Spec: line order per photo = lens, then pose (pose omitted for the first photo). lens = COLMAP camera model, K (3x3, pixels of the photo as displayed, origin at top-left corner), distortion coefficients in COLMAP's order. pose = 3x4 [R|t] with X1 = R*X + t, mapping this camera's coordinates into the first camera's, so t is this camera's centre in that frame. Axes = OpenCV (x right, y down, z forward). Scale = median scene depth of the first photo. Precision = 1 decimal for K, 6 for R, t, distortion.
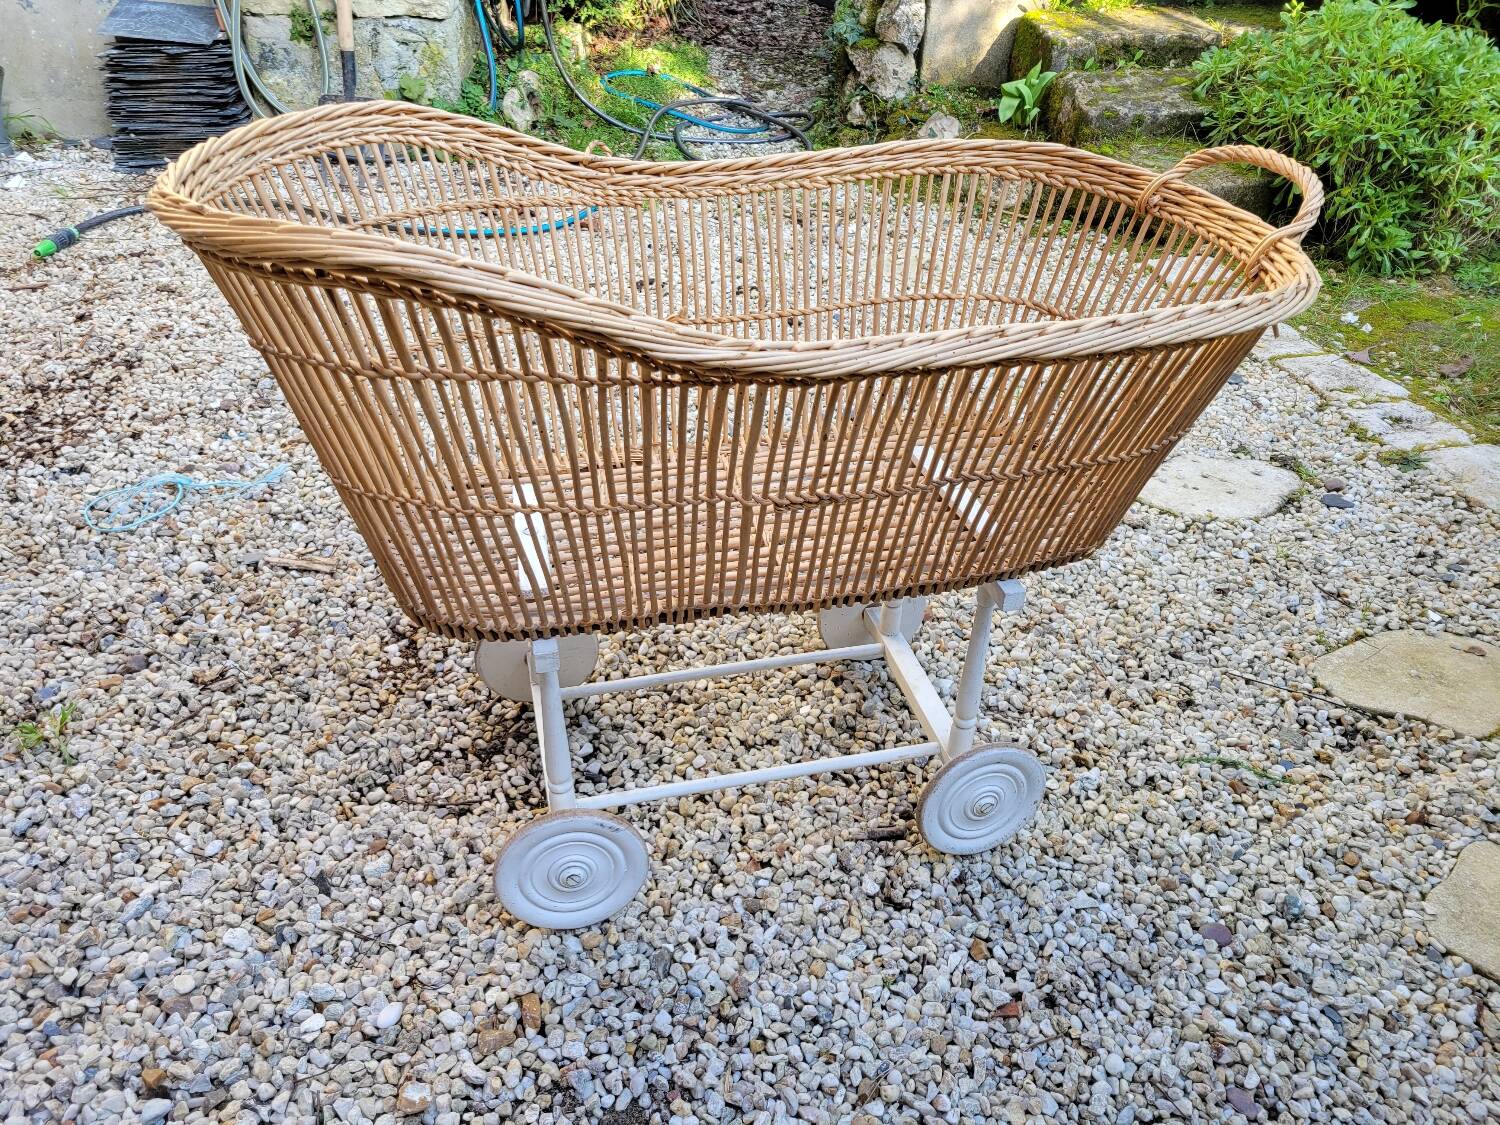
lens RADIAL K [[1127.5, 0, 740.6], [0, 1127.5, 557.6], [0, 0, 1]] dist [0.061768, -0.041657]
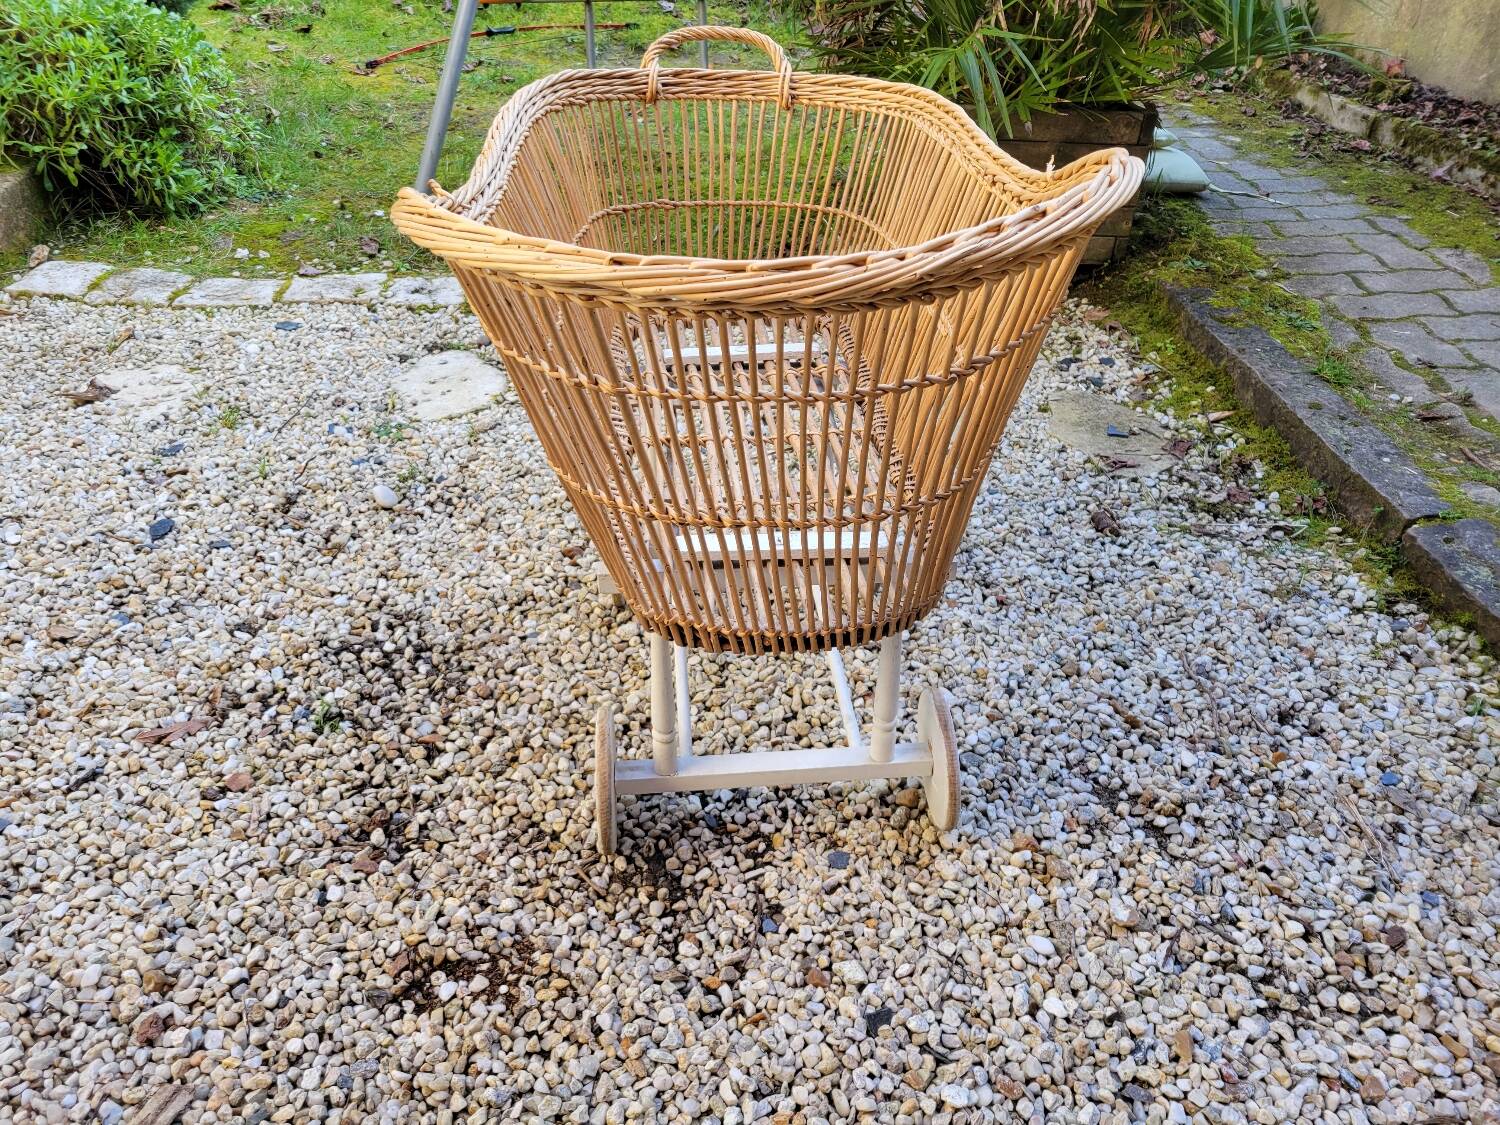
lens RADIAL K [[1135.2, 0, 751.0], [0, 1135.2, 549.7], [0, 0, 1]] dist [0.062576, -0.047906]
pose [[0.145847, -0.553354, 0.820078, -0.828627], [0.537604, 0.740197, 0.403844, -0.352699], [-0.830488, 0.381978, 0.405441, 0.546263]]
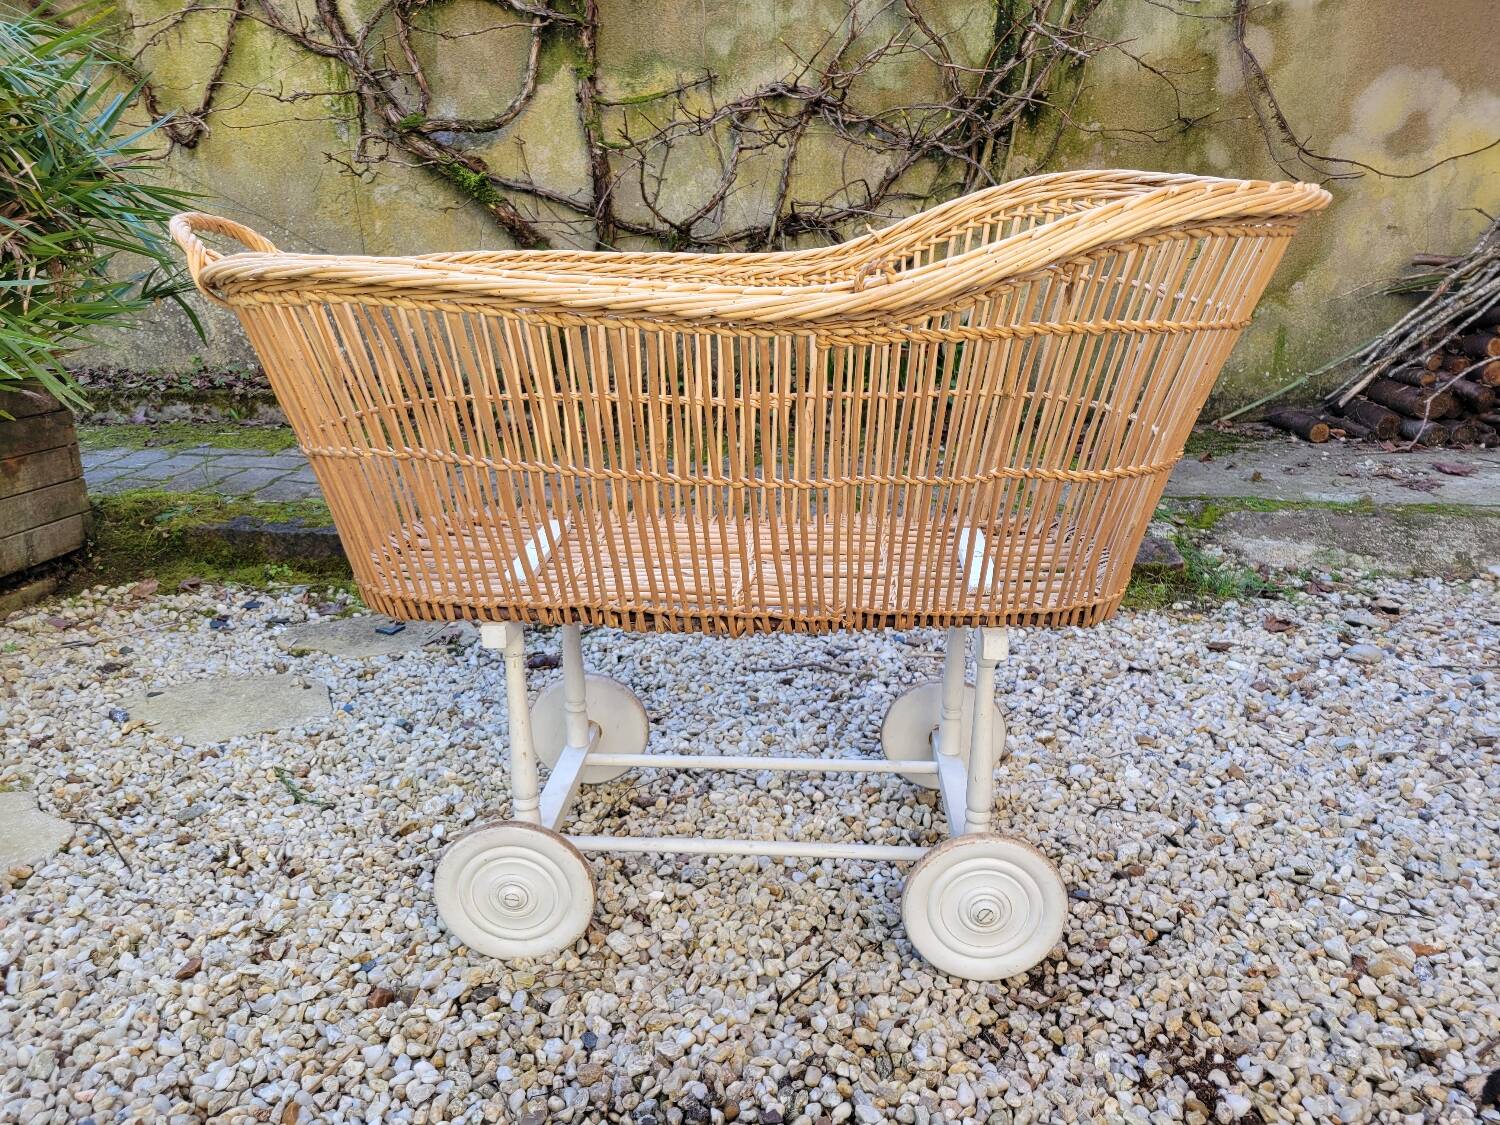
lens RADIAL K [[1139.5, 0, 764.2], [0, 1139.5, 558.5], [0, 0, 1]] dist [0.059901, -0.049167]
pose [[-0.960392, -0.101624, 0.259460, -0.230630], [0.136008, 0.641721, 0.754782, -0.706849], [-0.243205, 0.760175, -0.602482, 1.429985]]
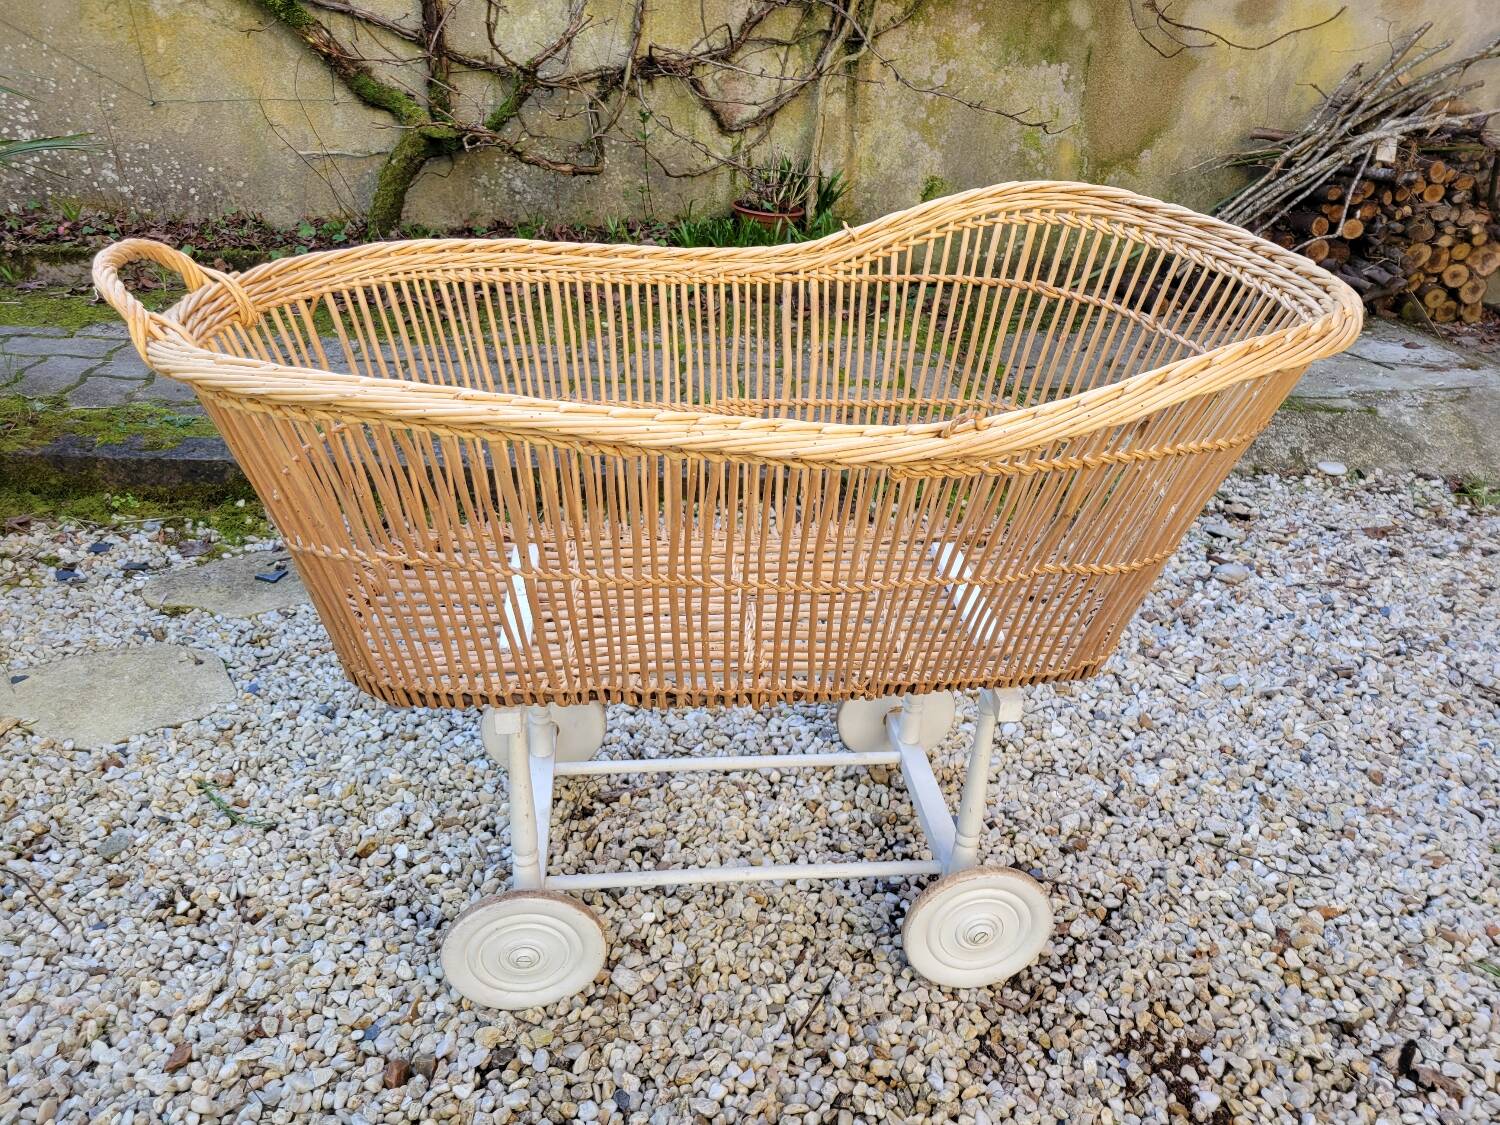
lens RADIAL K [[1138.7, 0, 770.4], [0, 1138.7, 541.5], [0, 0, 1]] dist [0.059800, -0.047369]
pose [[-0.991506, -0.114516, 0.061664, -0.057262], [-0.003994, 0.500693, 0.865616, -0.813709], [-0.130001, 0.858017, -0.496897, 1.290493]]
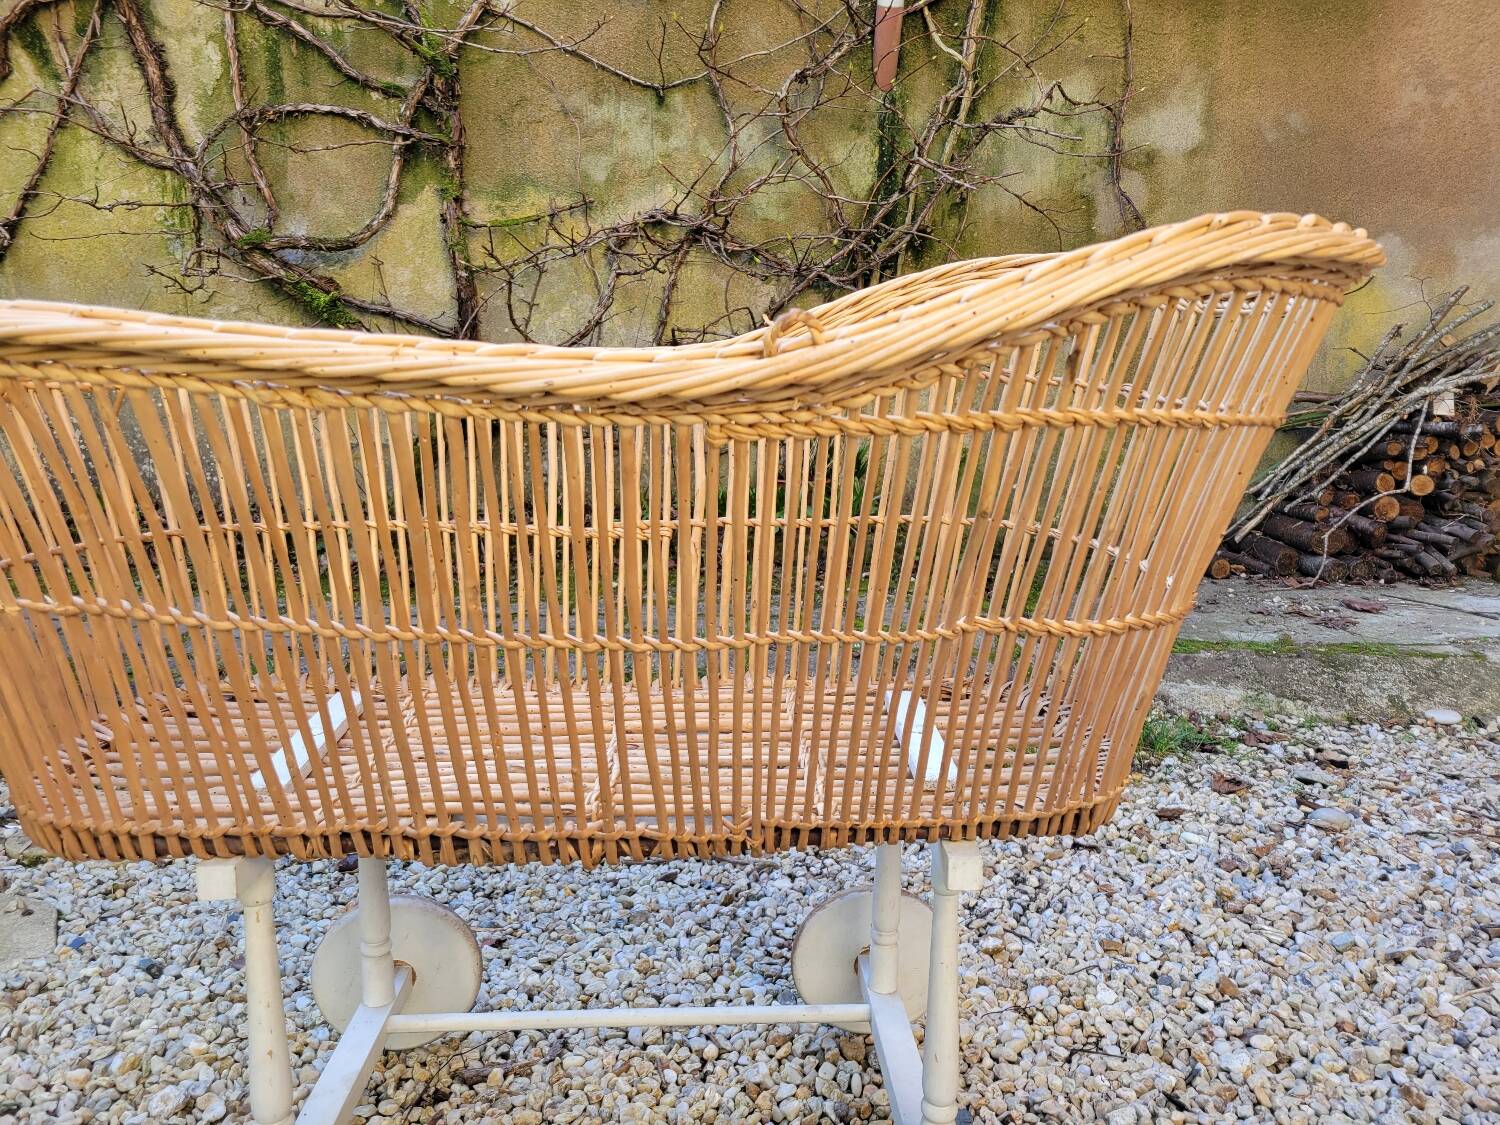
lens RADIAL K [[1134.6, 0, 772.4], [0, 1134.6, 535.4], [0, 0, 1]] dist [0.063754, -0.048820]
pose [[-0.984427, -0.060807, 0.164945, -0.176840], [0.066142, 0.741216, 0.668001, -0.551048], [-0.162879, 0.668507, -0.725650, 1.274255]]
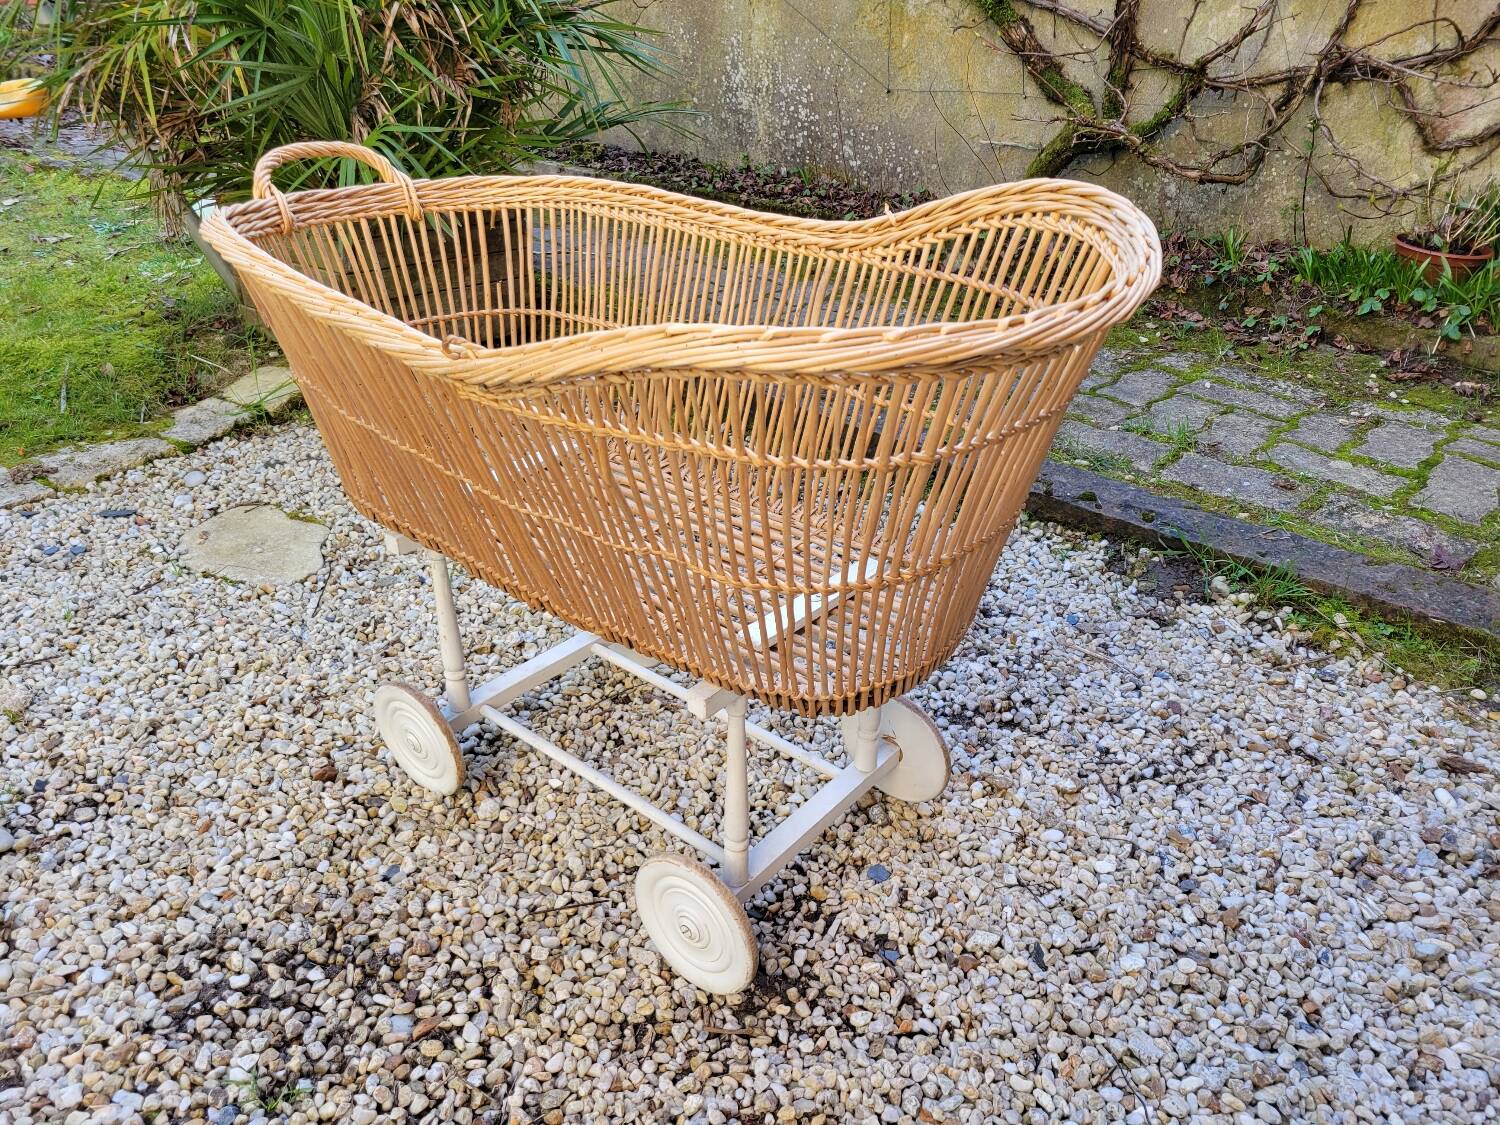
lens RADIAL K [[1128.1, 0, 760.0], [0, 1128.1, 567.2], [0, 0, 1]] dist [0.065979, -0.050542]
pose [[-0.609405, -0.415812, 0.675075, -0.685047], [0.406720, 0.566932, 0.716356, -0.645341], [-0.680591, 0.711118, -0.176372, 1.014454]]
